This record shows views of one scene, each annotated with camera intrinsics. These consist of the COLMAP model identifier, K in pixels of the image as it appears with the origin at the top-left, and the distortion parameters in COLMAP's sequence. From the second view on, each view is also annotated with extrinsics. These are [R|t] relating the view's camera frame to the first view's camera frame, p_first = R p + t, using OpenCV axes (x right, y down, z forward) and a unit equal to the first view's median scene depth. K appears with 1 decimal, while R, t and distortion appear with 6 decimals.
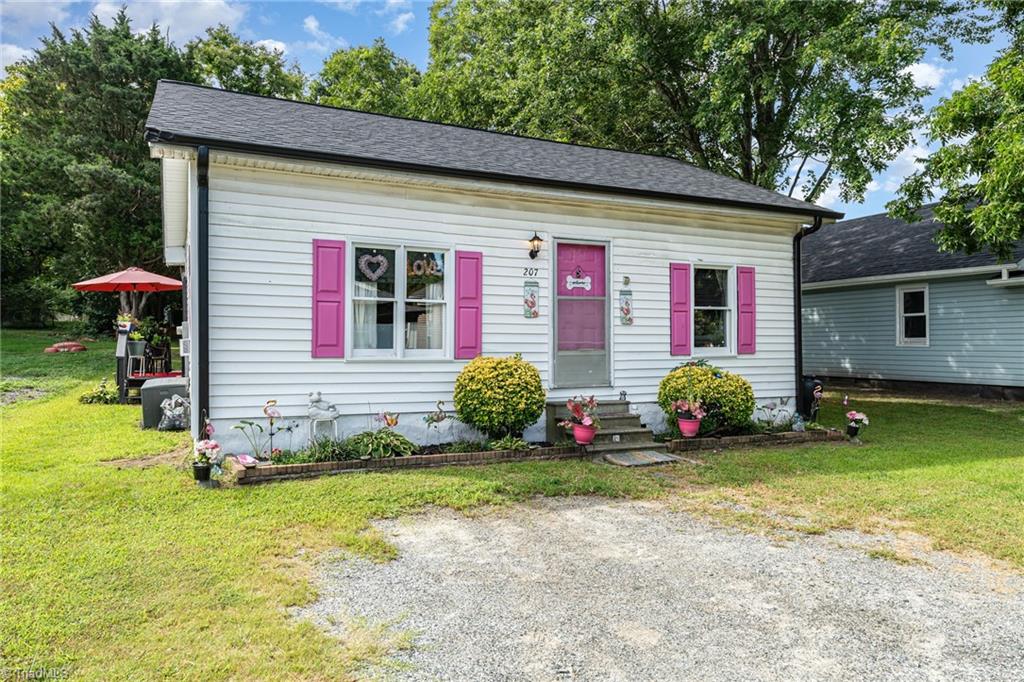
lens RADIAL K [[696.0, 0, 515.7], [0, 696.0, 339.7], [0, 0, 1]] dist [0.009702, -0.004252]
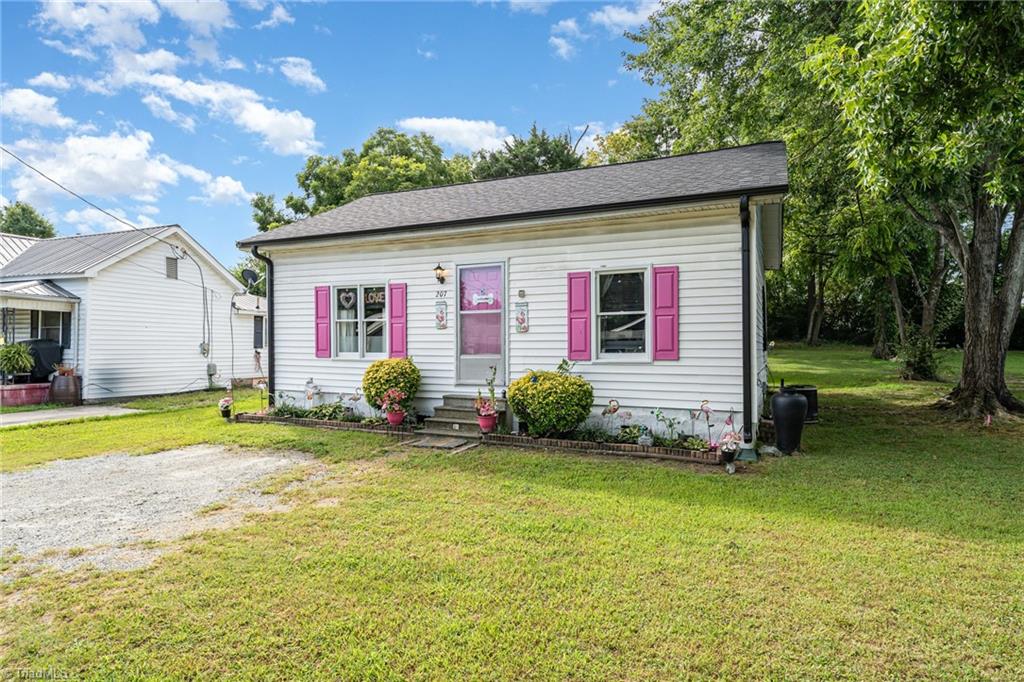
lens RADIAL K [[600.5, 0, 508.7], [0, 600.5, 345.6], [0, 0, 1]] dist [0.000032, 0.001371]
pose [[0.620070, -0.003397, -0.784539, 0.969242], [0.003335, 0.999993, -0.001694, 0.001695], [0.784539, -0.001566, 0.620077, 0.397765]]
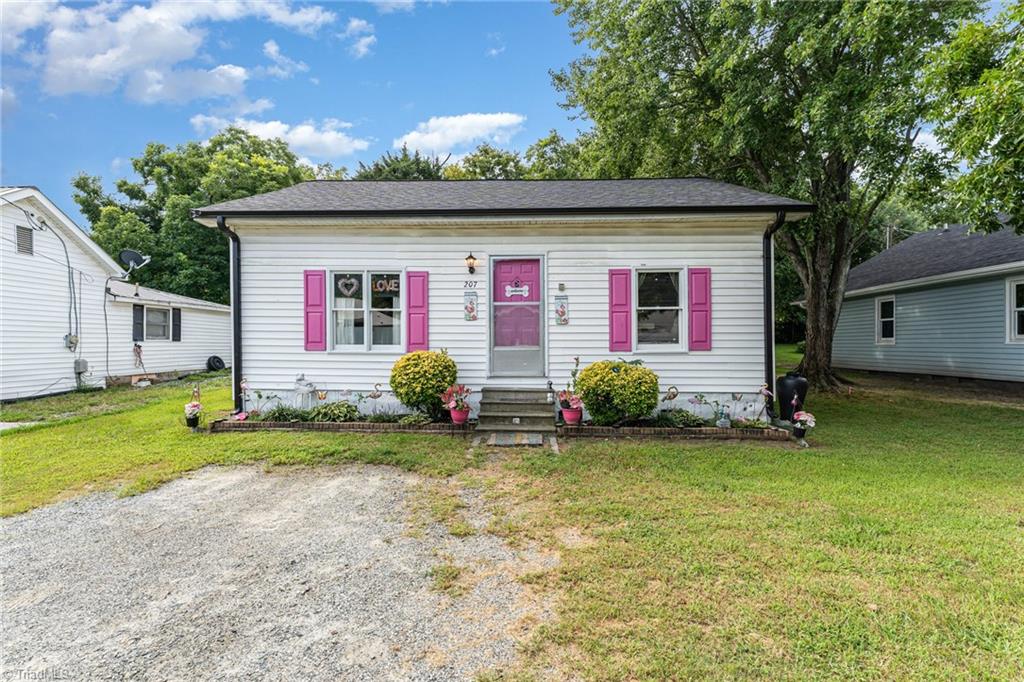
lens RADIAL K [[469.8, 0, 511.9], [0, 469.8, 340.4], [0, 0, 1]] dist [-0.000510, -0.000329]
pose [[0.883006, -0.002178, -0.469357, 0.483873], [0.003208, 0.999994, 0.001394, 0.004021], [0.469351, -0.002736, 0.883007, 0.276878]]
